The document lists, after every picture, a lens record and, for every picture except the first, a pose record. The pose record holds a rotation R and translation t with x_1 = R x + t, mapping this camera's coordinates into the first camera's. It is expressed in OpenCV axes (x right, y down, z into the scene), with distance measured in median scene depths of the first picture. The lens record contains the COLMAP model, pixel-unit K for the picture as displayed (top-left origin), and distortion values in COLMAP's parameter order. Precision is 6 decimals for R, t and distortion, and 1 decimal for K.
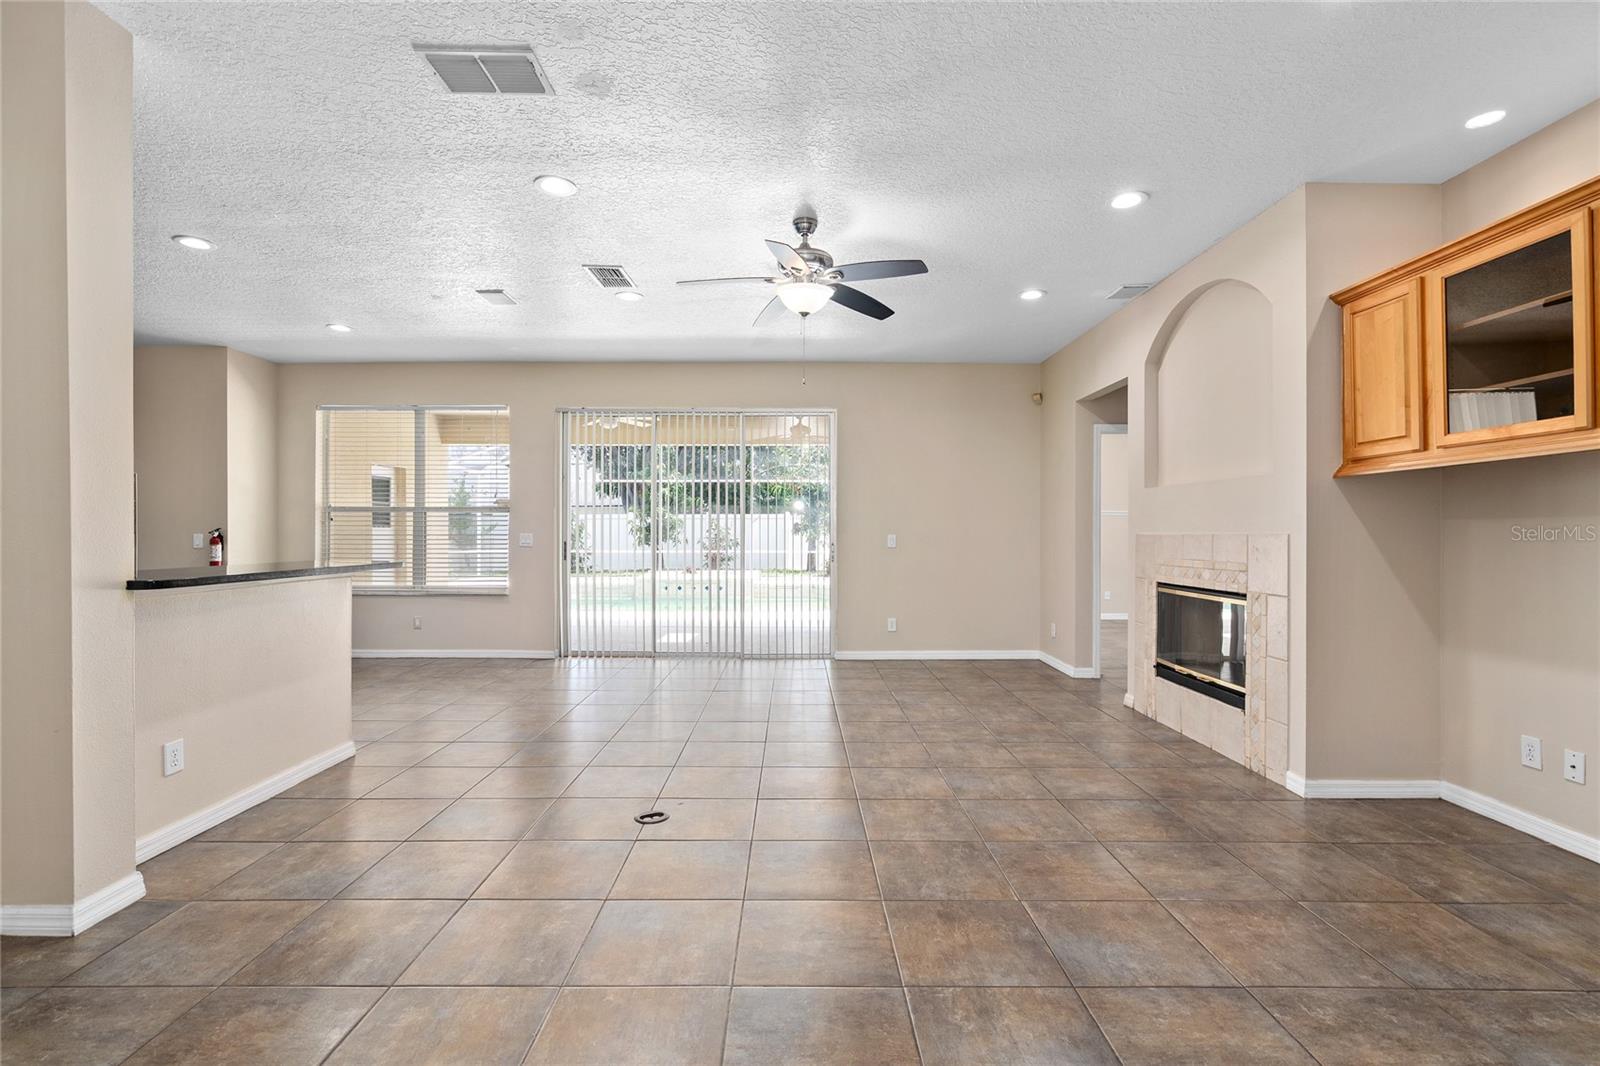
lens RADIAL K [[732.2, 0, 799.6], [0, 732.2, 531.1], [0, 0, 1]] dist [0.001836, 0.000098]
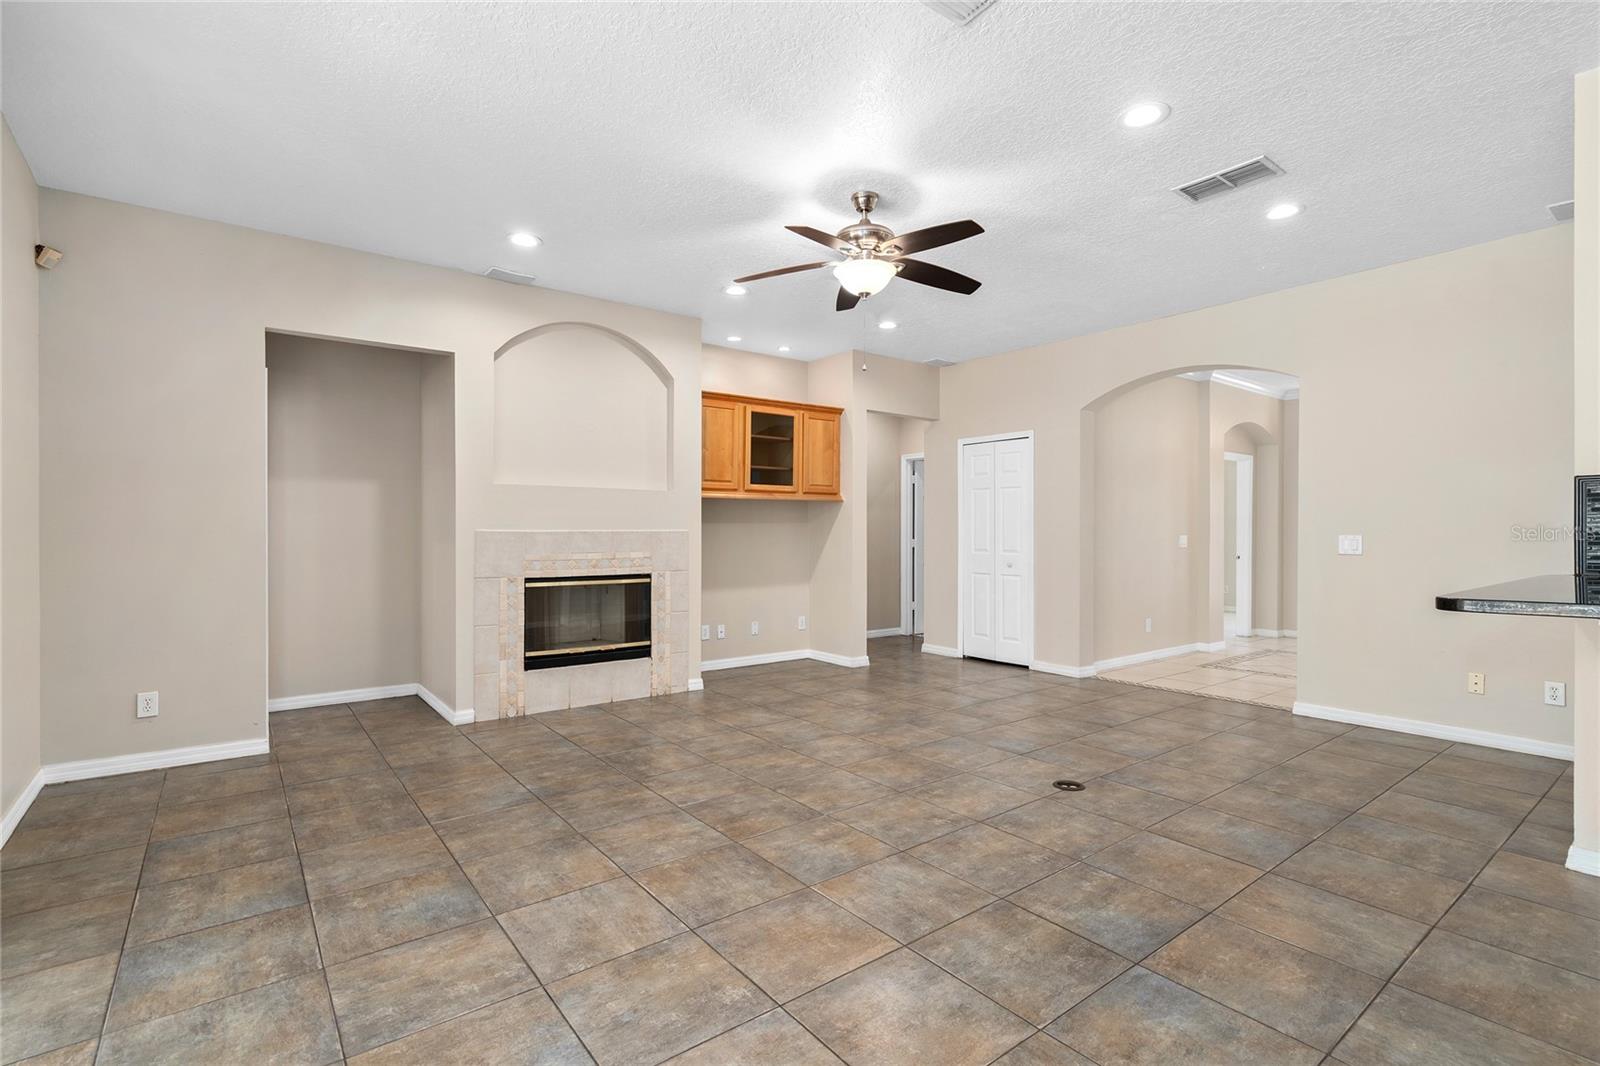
lens RADIAL K [[732.2, 0, 800.4], [0, 732.2, 534.4], [0, 0, 1]] dist [0.001836, 0.000098]
pose [[-0.609716, -0.004226, 0.792608, -0.352108], [-0.004956, 0.999987, 0.001519, 0.003594], [-0.792604, -0.003002, -0.609729, 0.846642]]
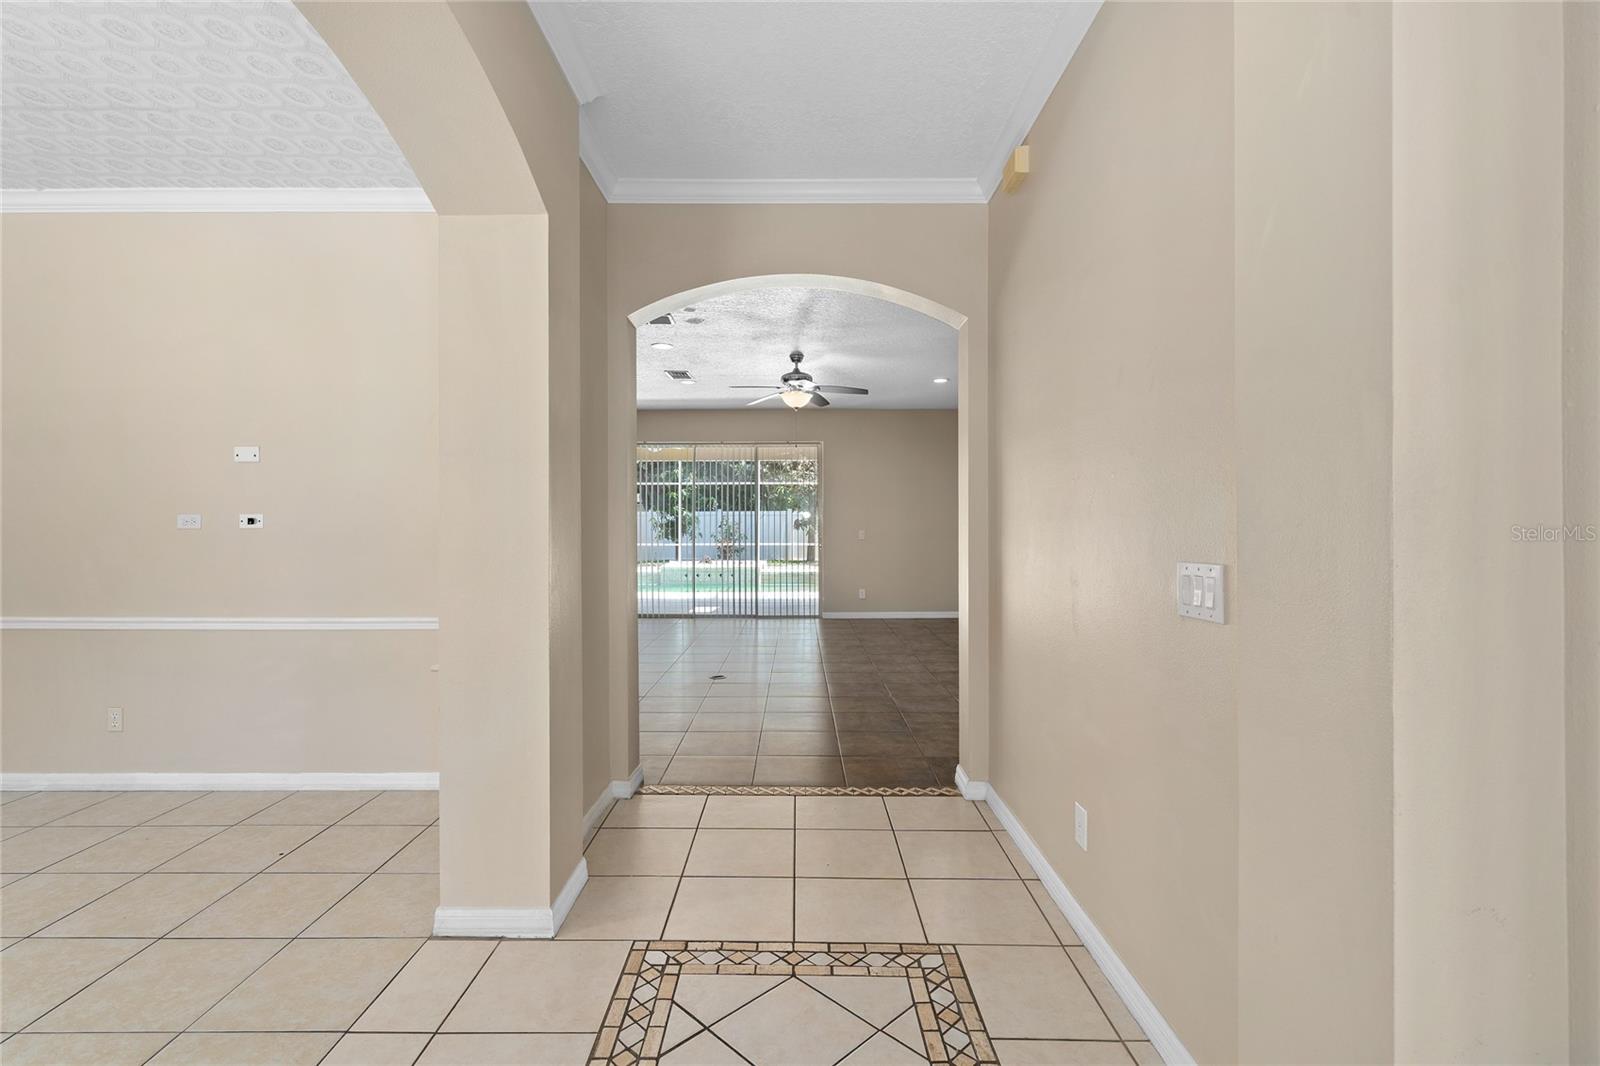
lens RADIAL K [[732.2, 0, 798.2], [0, 732.2, 529.1], [0, 0, 1]] dist [0.001836, 0.000098]
pose [[0.999973, -0.004077, -0.006066, 0.010601], [0.004117, 0.999970, 0.006535, -0.007105], [0.006040, -0.006560, 0.999960, -0.401467]]
